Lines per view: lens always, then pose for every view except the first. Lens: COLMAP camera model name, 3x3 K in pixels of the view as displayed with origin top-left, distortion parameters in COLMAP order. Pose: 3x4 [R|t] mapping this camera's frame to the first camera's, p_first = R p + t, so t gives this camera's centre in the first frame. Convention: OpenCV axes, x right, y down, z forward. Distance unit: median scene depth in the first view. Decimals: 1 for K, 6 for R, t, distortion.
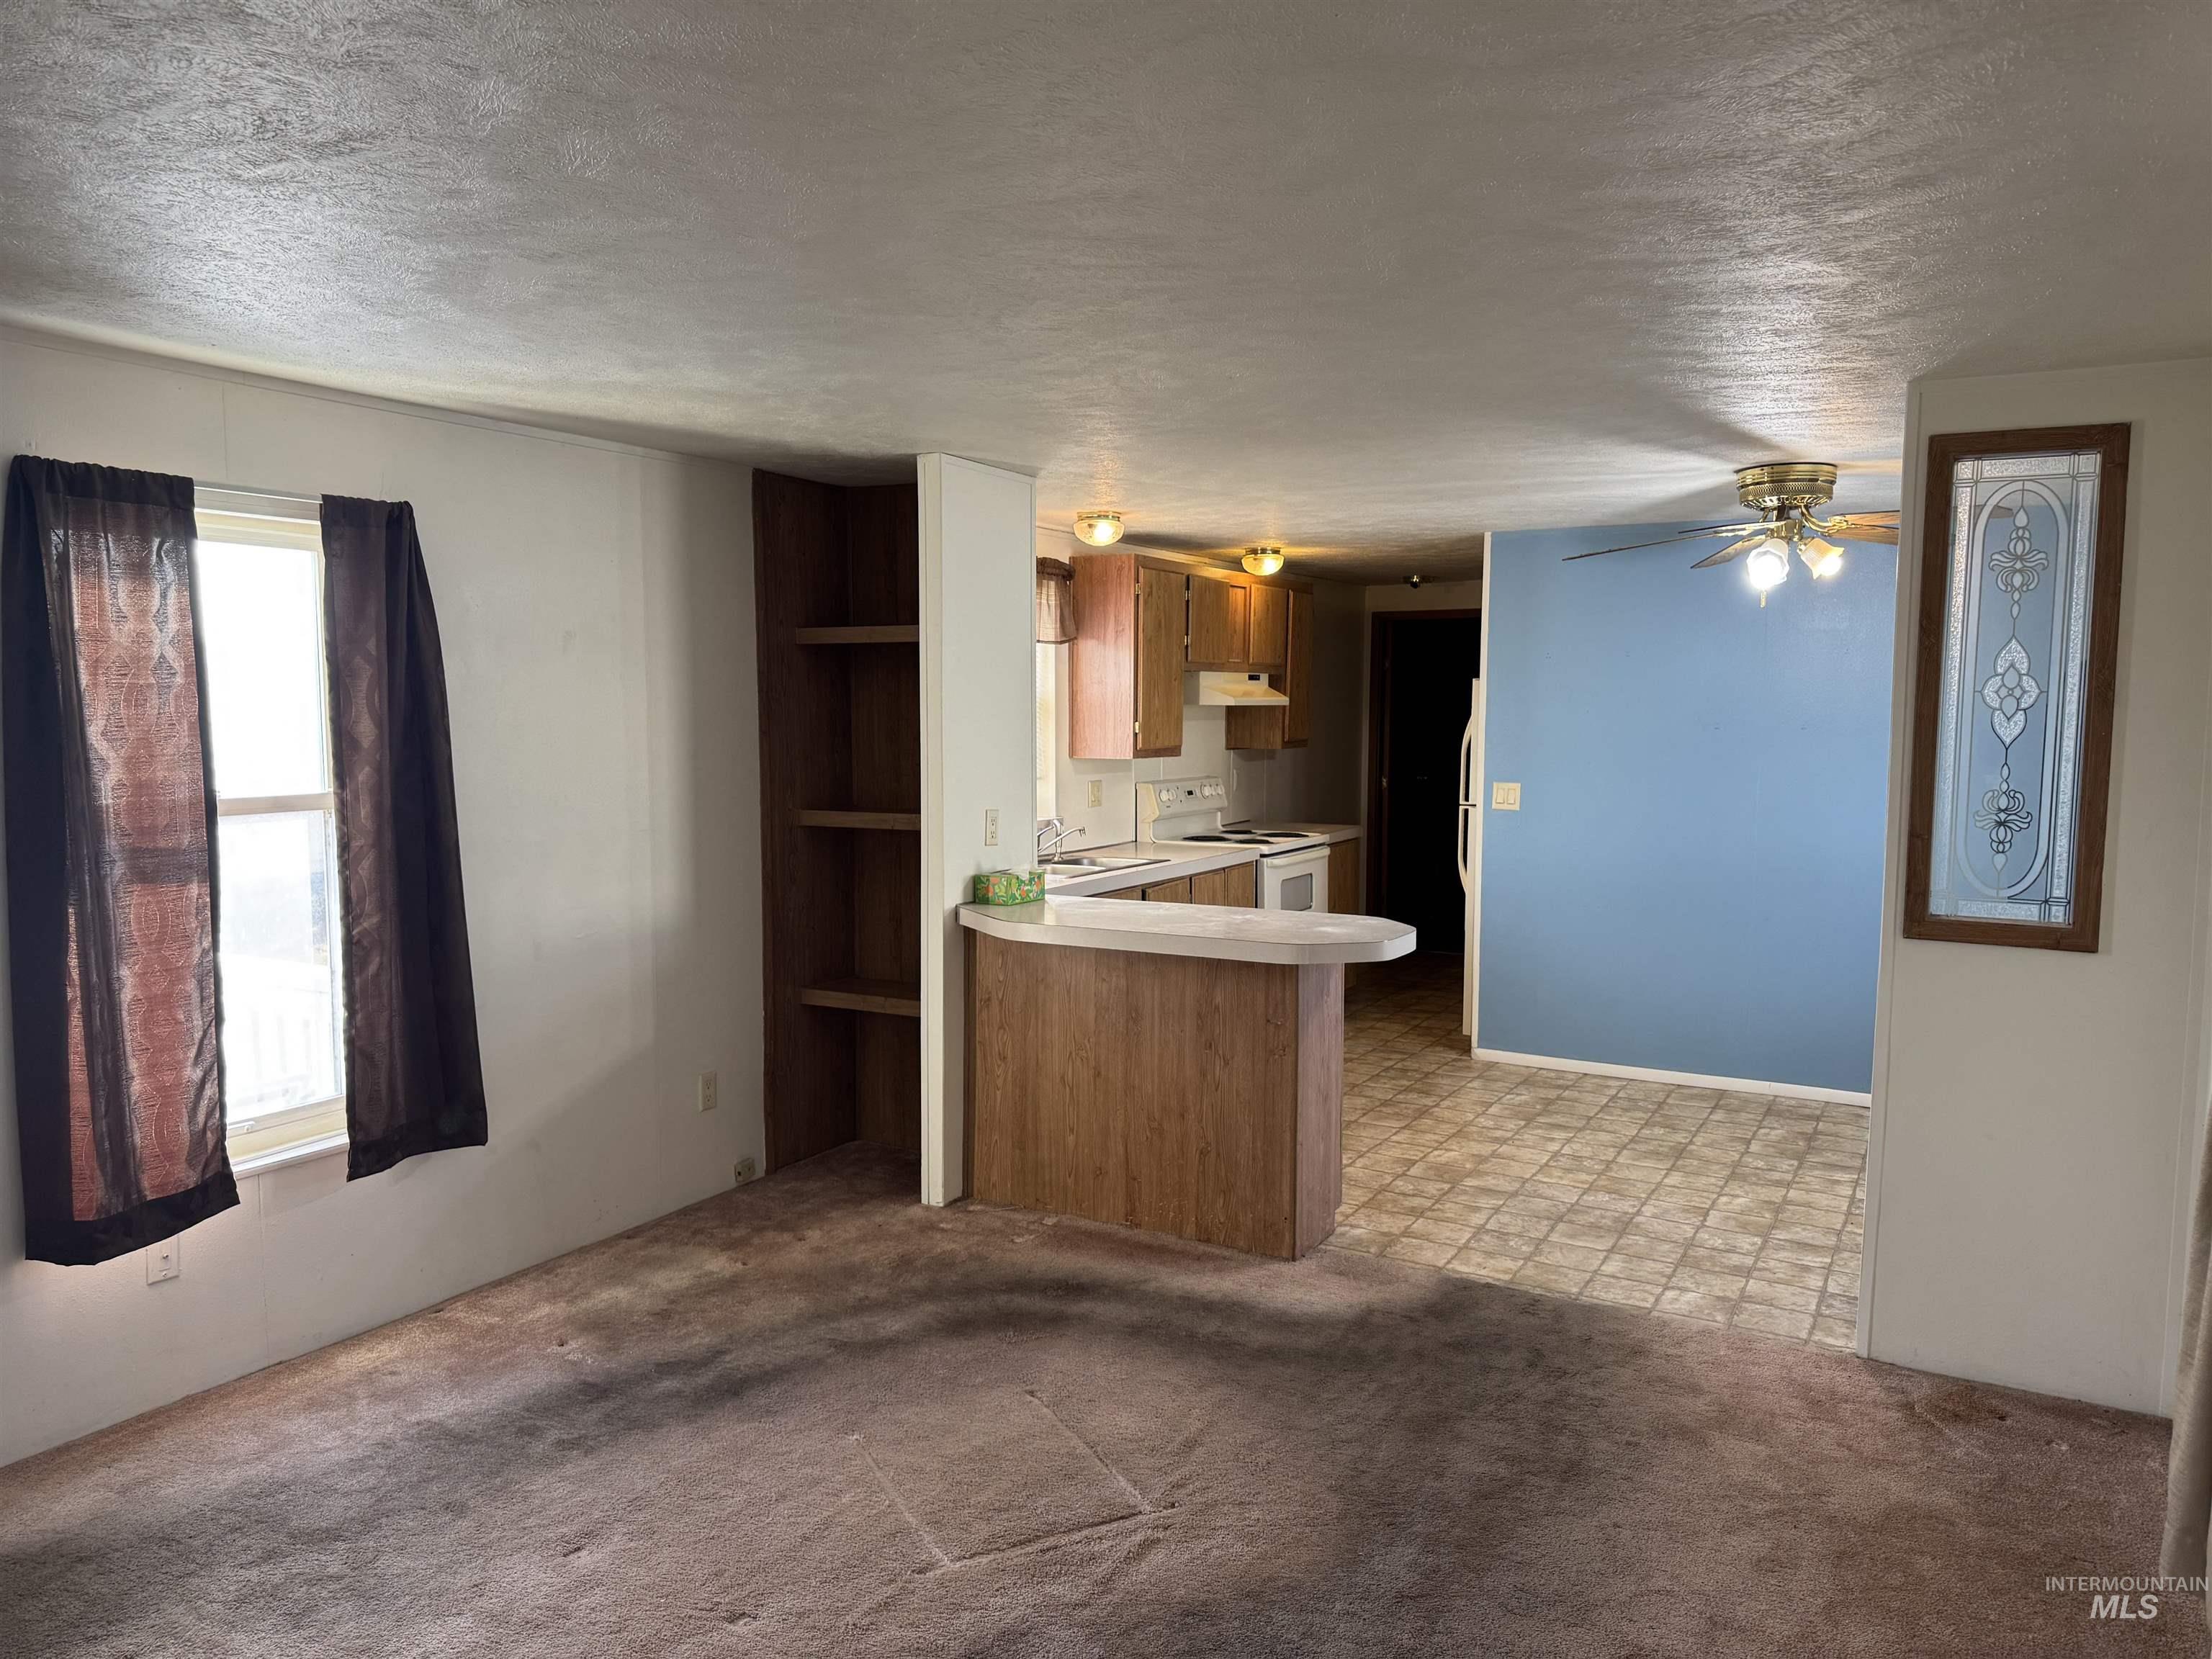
lens RADIAL K [[1552.4, 0, 1123.2], [0, 1552.4, 855.5], [0, 0, 1]] dist [0.145833, -0.218724]
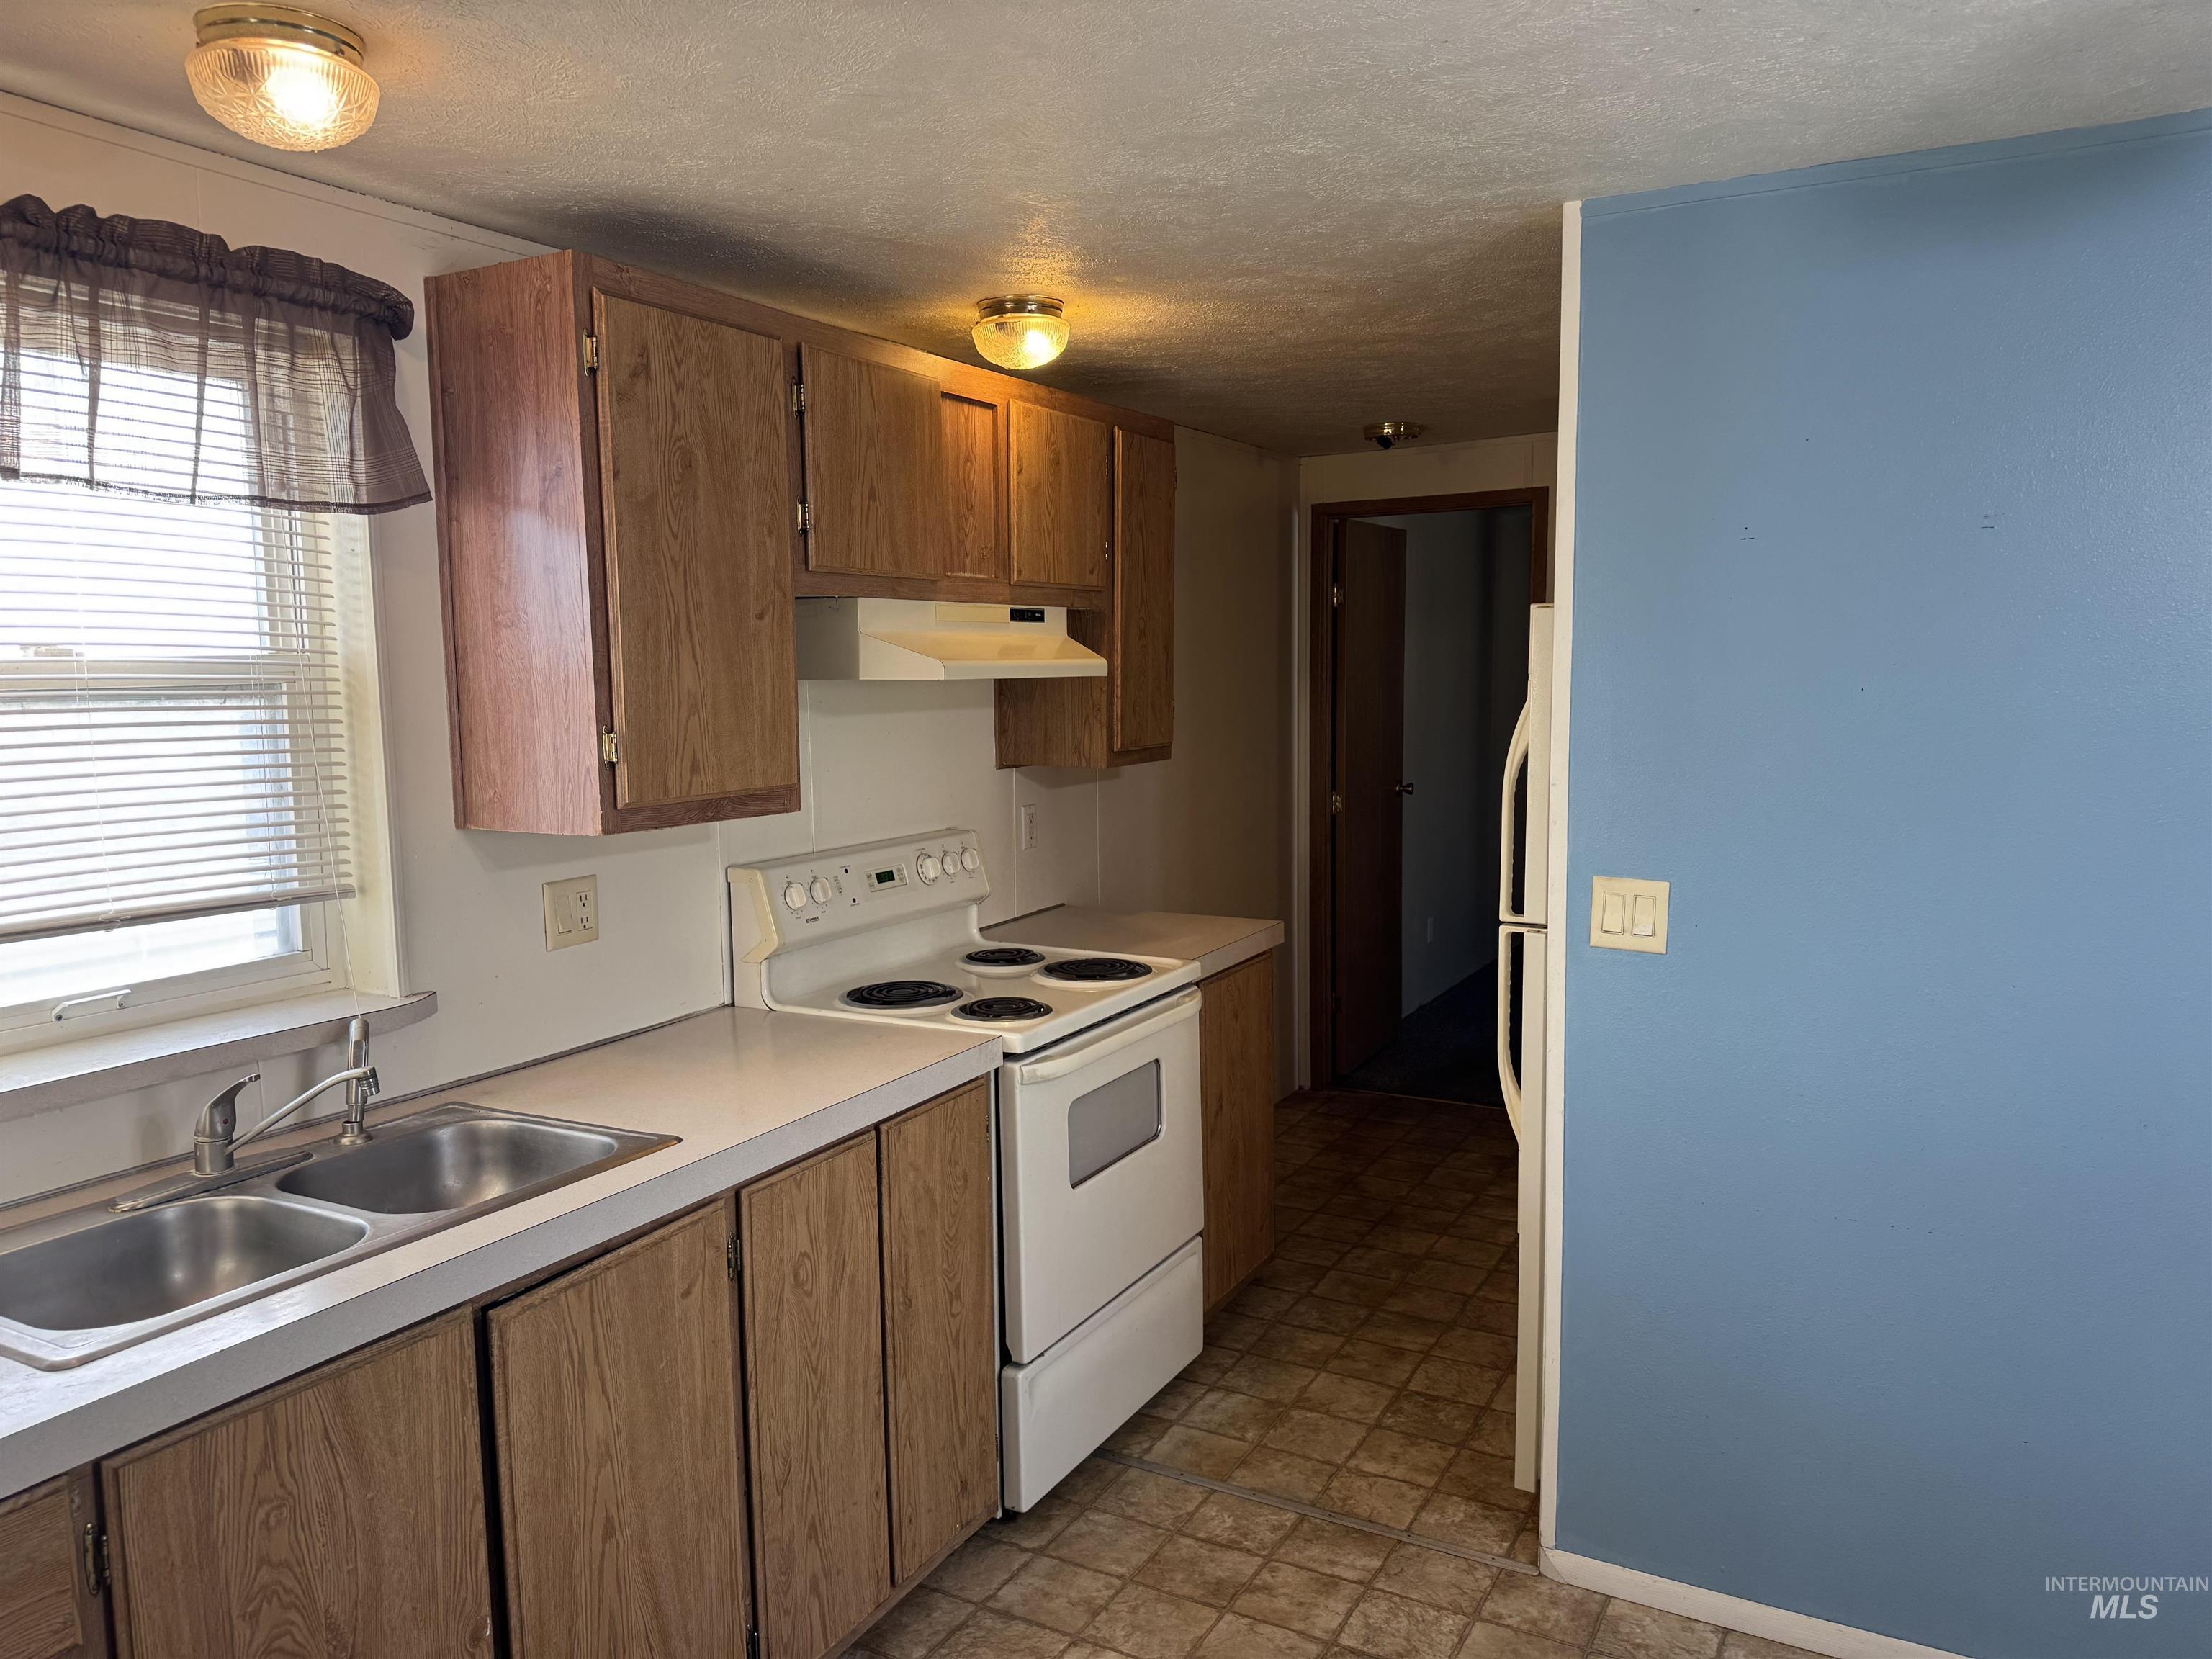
lens RADIAL K [[1565.0, 0, 1103.5], [0, 1565.0, 828.0], [0, 0, 1]] dist [0.086330, -0.121689]
pose [[0.999909, -0.013463, 0.000786, 0.150161], [0.013459, 0.999894, 0.005605, -0.079592], [-0.000861, -0.005594, 0.999984, 0.788631]]
